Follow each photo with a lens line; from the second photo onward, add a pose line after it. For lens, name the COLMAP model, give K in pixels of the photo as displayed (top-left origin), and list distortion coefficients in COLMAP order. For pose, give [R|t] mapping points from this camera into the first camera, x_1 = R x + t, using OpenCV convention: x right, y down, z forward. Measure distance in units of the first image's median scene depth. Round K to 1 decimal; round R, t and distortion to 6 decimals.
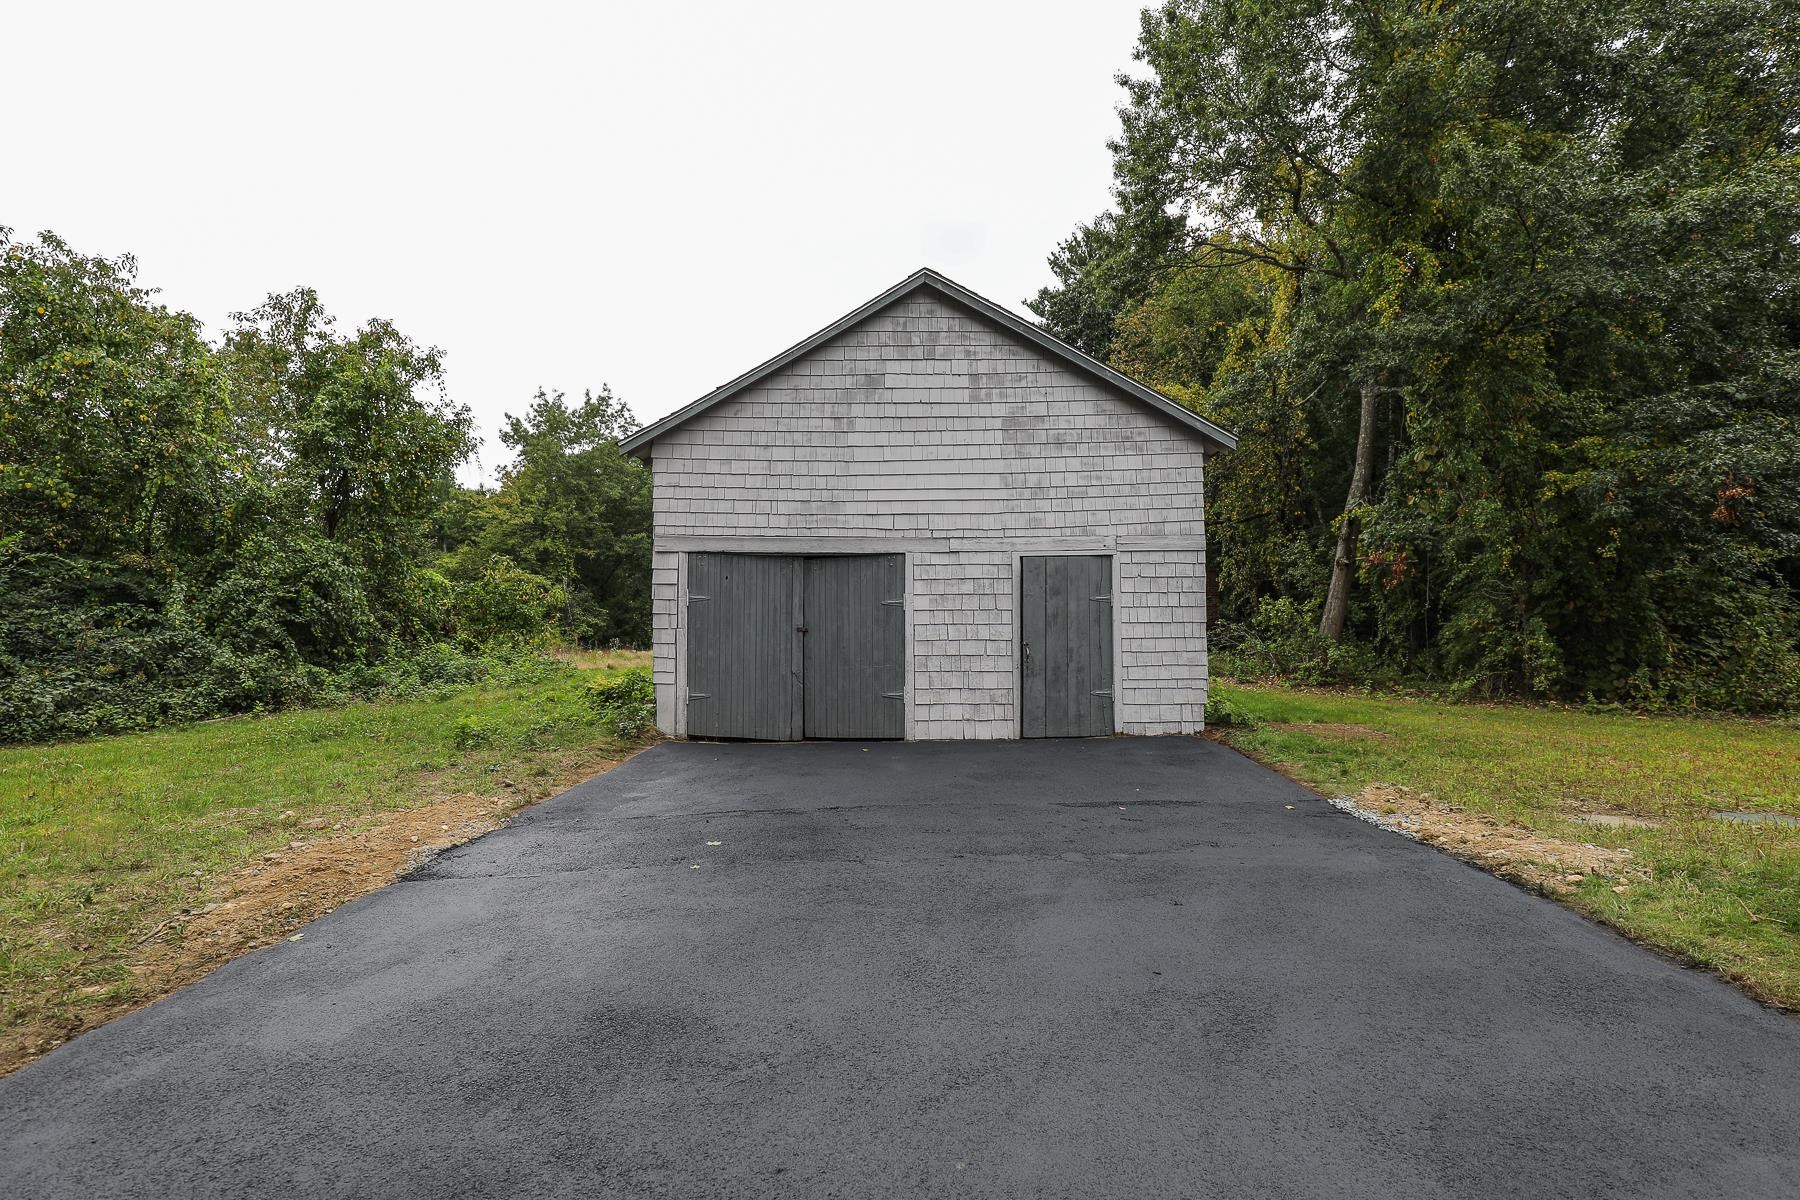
lens RADIAL K [[840.2, 0, 904.6], [0, 840.2, 610.6], [0, 0, 1]] dist [-0.035631, 0.006166]
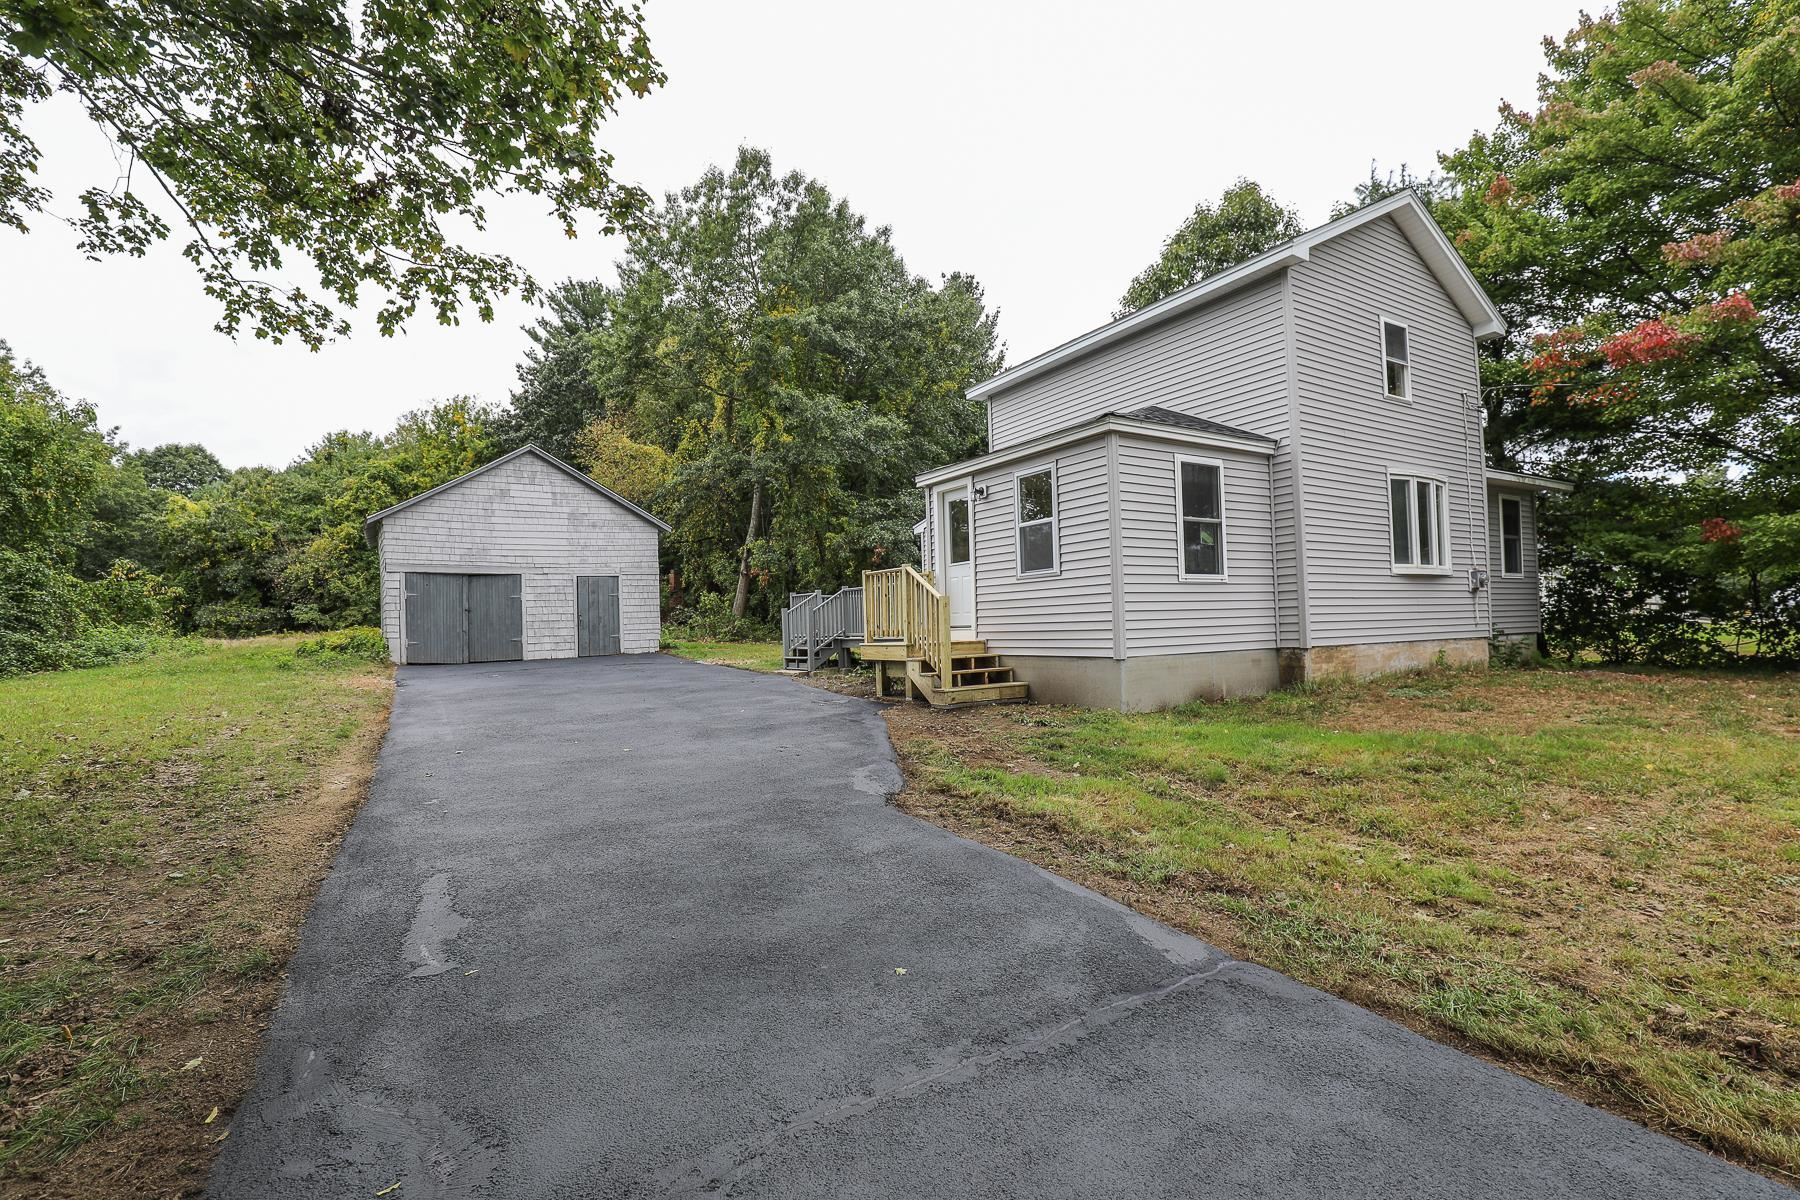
lens RADIAL K [[810.3, 0, 899.5], [0, 810.3, 610.4], [0, 0, 1]] dist [-0.025433, -0.000082]
pose [[0.824981, -0.011789, 0.565038, -0.366824], [0.005091, 0.999897, 0.013428, 0.002161], [-0.565138, -0.008202, 0.824956, -1.254328]]
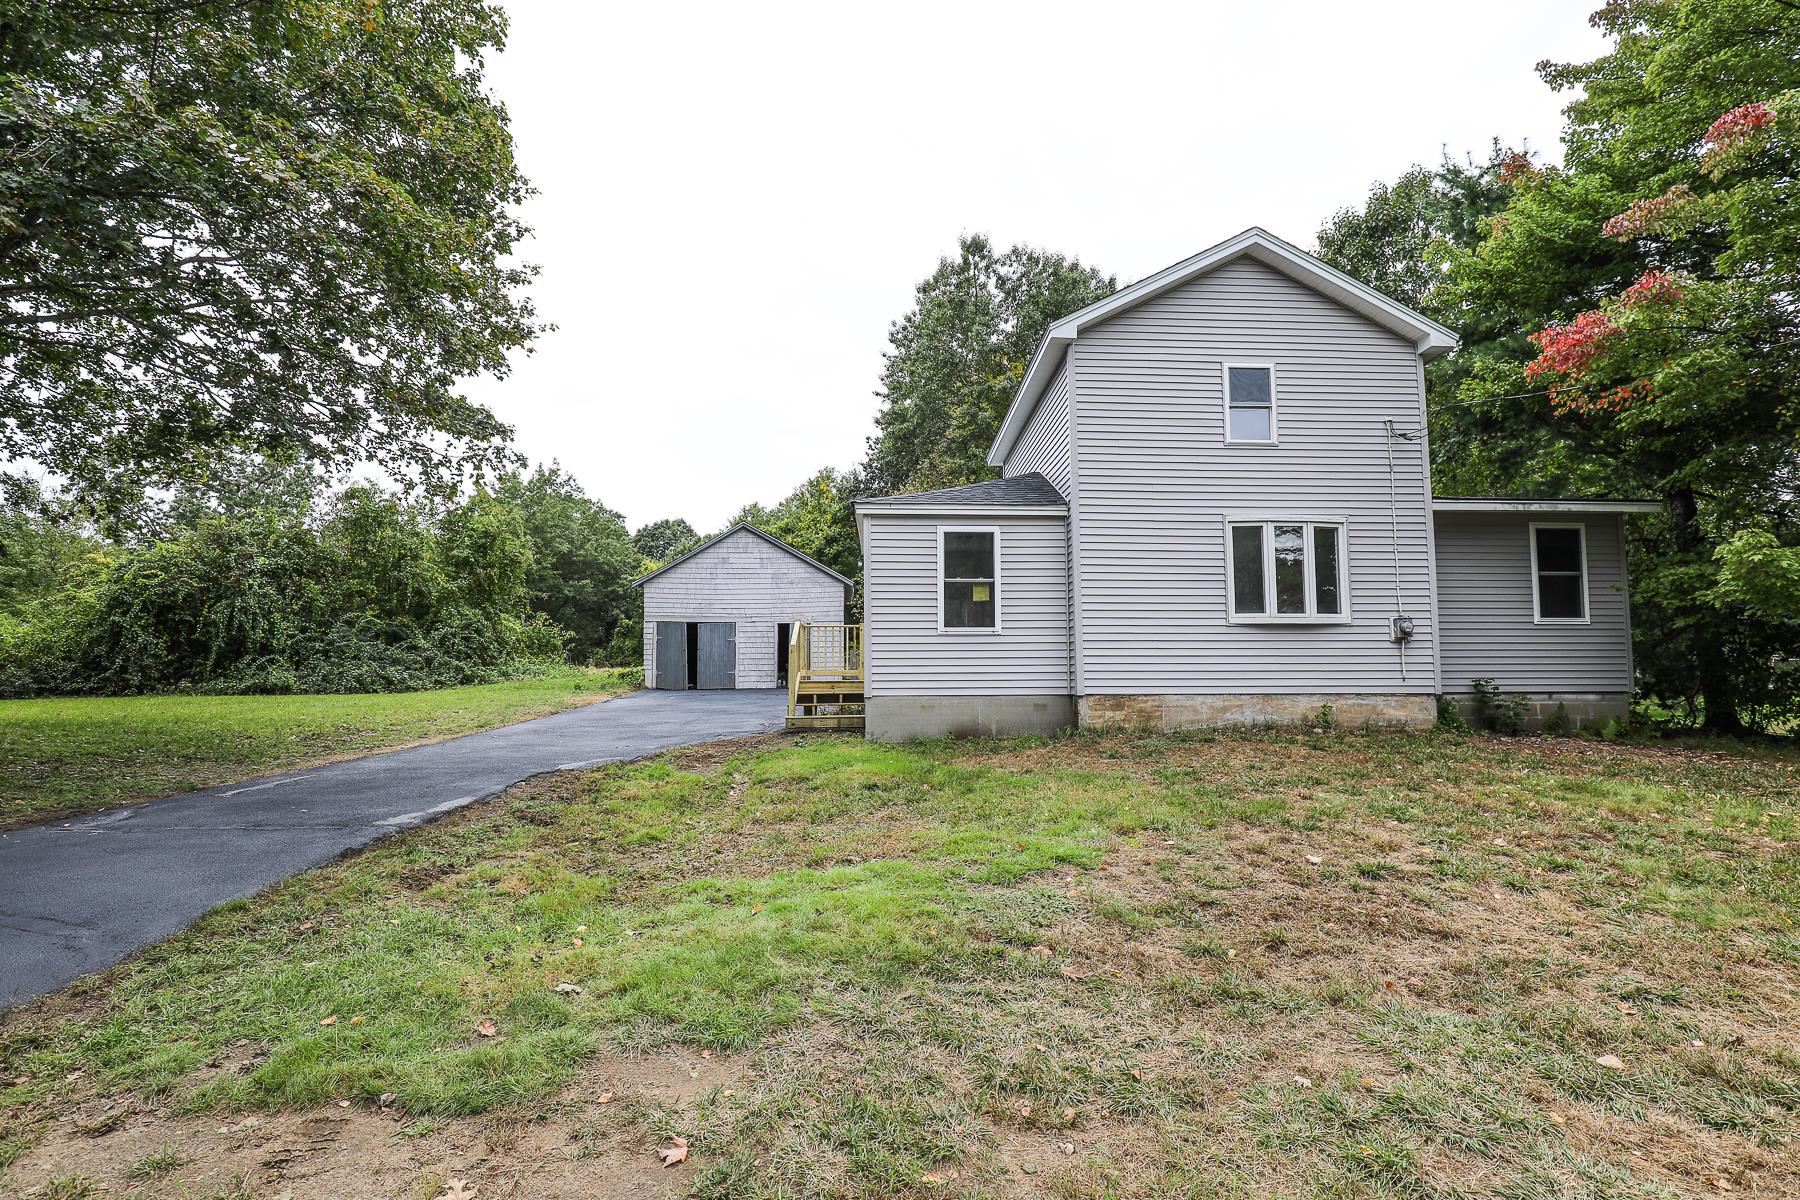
lens RADIAL K [[840.2, 0, 901.3], [0, 840.2, 613.4], [0, 0, 1]] dist [-0.035631, 0.006166]
pose [[0.996014, 0.003048, 0.089149, 0.298920], [-0.000187, 0.999485, -0.032087, -0.008279], [-0.089201, 0.031942, 0.995501, -1.823275]]
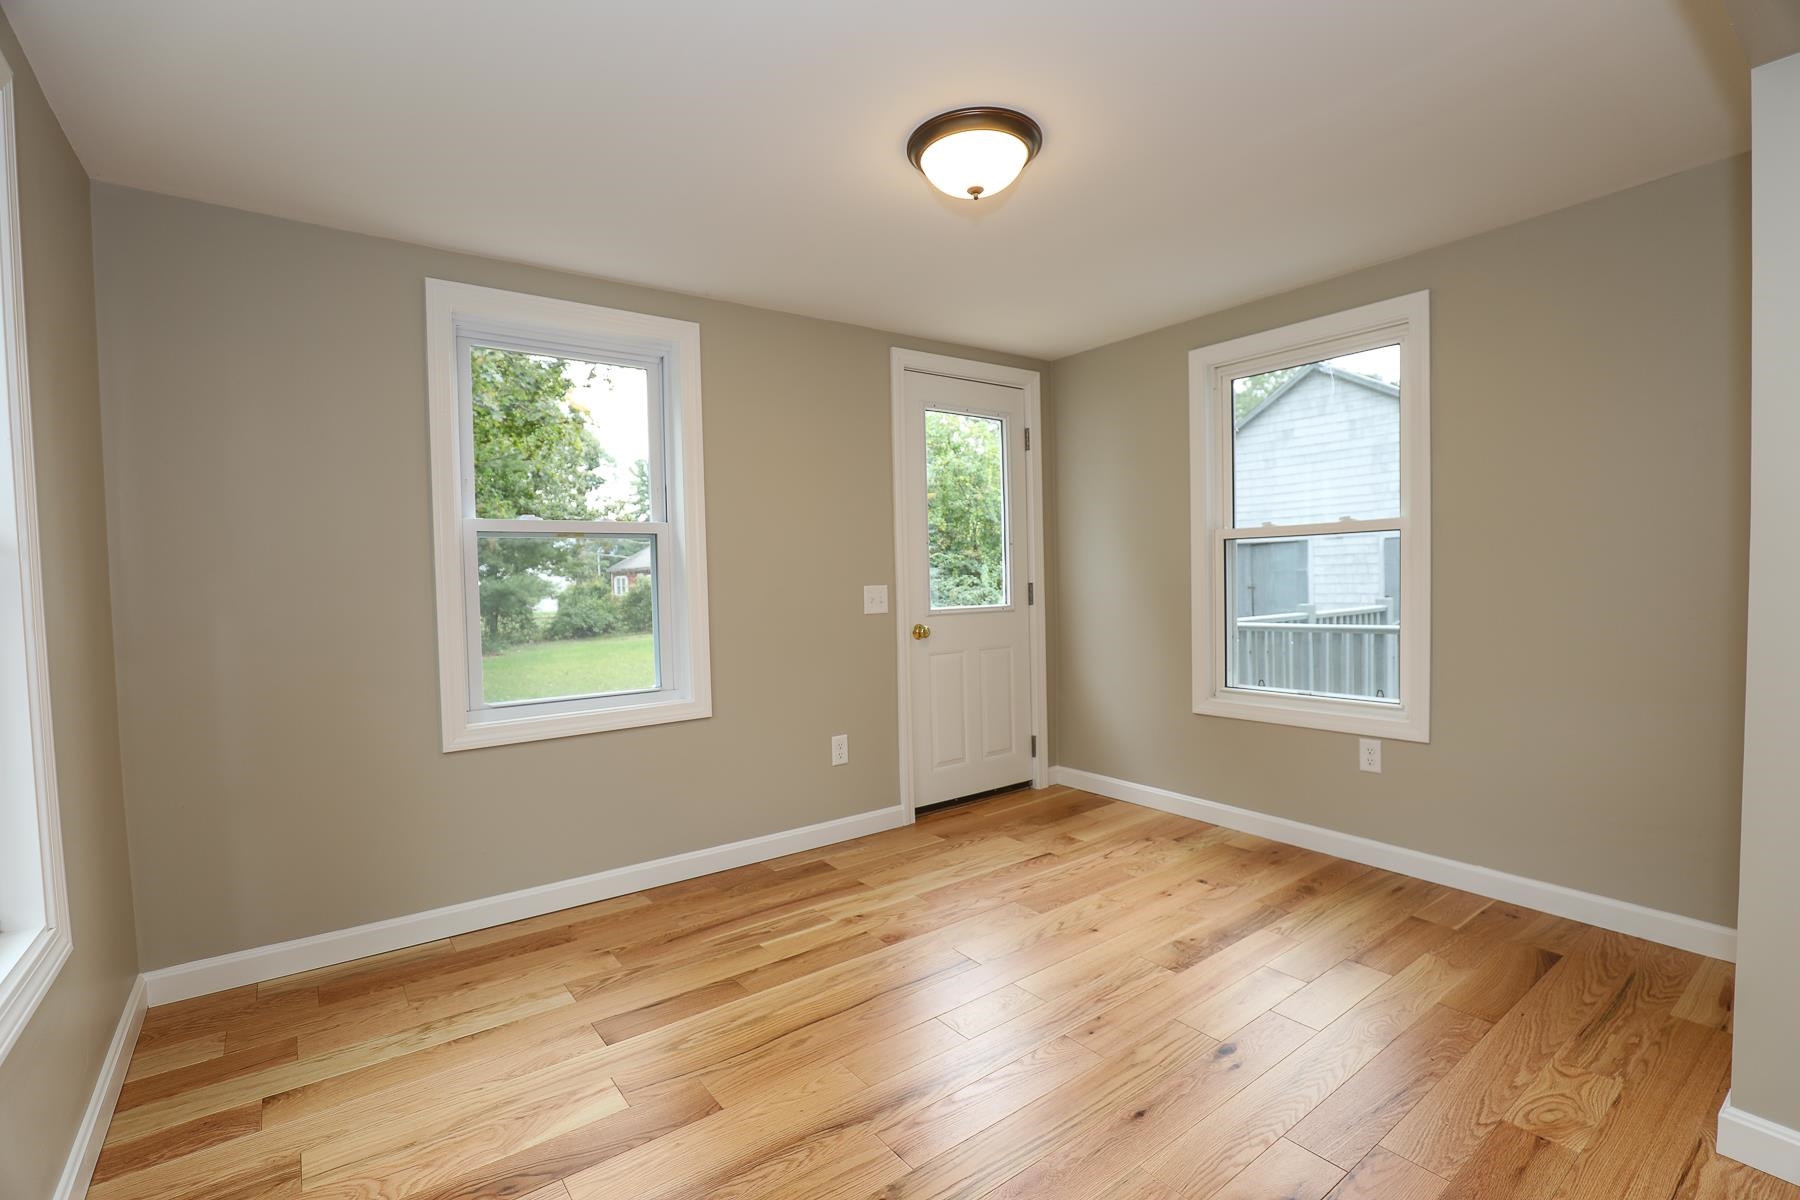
lens RADIAL K [[840.2, 0, 925.3], [0, 840.2, 605.2], [0, 0, 1]] dist [-0.035631, 0.006166]
pose [[0.665333, 0.007985, -0.746504, 0.702803], [0.058070, 0.996360, 0.062413, -0.085717], [0.744285, -0.084875, 0.662447, -0.616805]]
